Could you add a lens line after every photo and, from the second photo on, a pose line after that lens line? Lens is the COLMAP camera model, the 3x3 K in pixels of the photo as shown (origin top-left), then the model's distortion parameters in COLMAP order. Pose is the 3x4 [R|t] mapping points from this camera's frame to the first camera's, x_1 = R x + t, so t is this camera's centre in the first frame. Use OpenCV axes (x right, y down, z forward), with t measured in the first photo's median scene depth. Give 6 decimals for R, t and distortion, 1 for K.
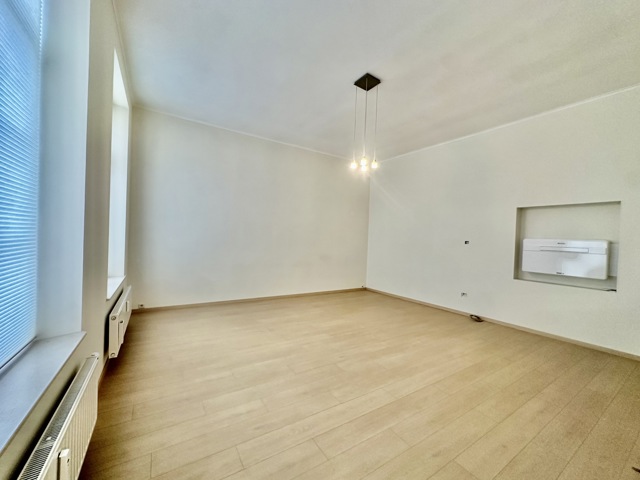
lens RADIAL K [[257.0, 0, 320.0], [0, 257.0, 240.0], [0, 0, 1]] dist [0.000751, 0.000180]
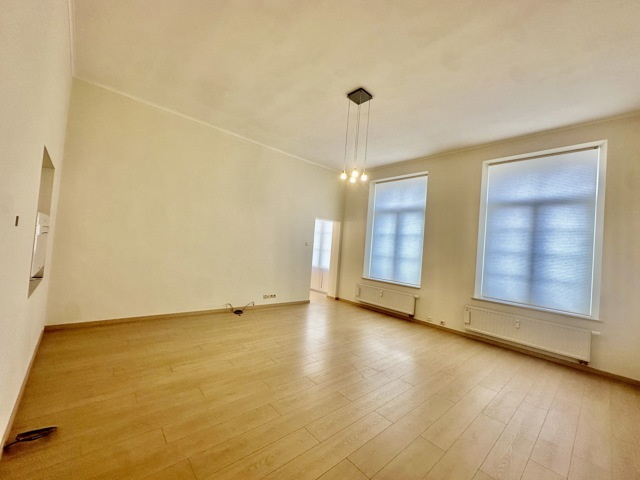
lens RADIAL K [[257.0, 0, 320.0], [0, 257.0, 240.0], [0, 0, 1]] dist [0.000751, 0.000180]
pose [[-0.980561, -0.123644, -0.152357, 0.438338], [-0.121025, 0.992299, -0.026380, -0.000895], [0.154445, -0.007428, -0.987973, 2.030214]]
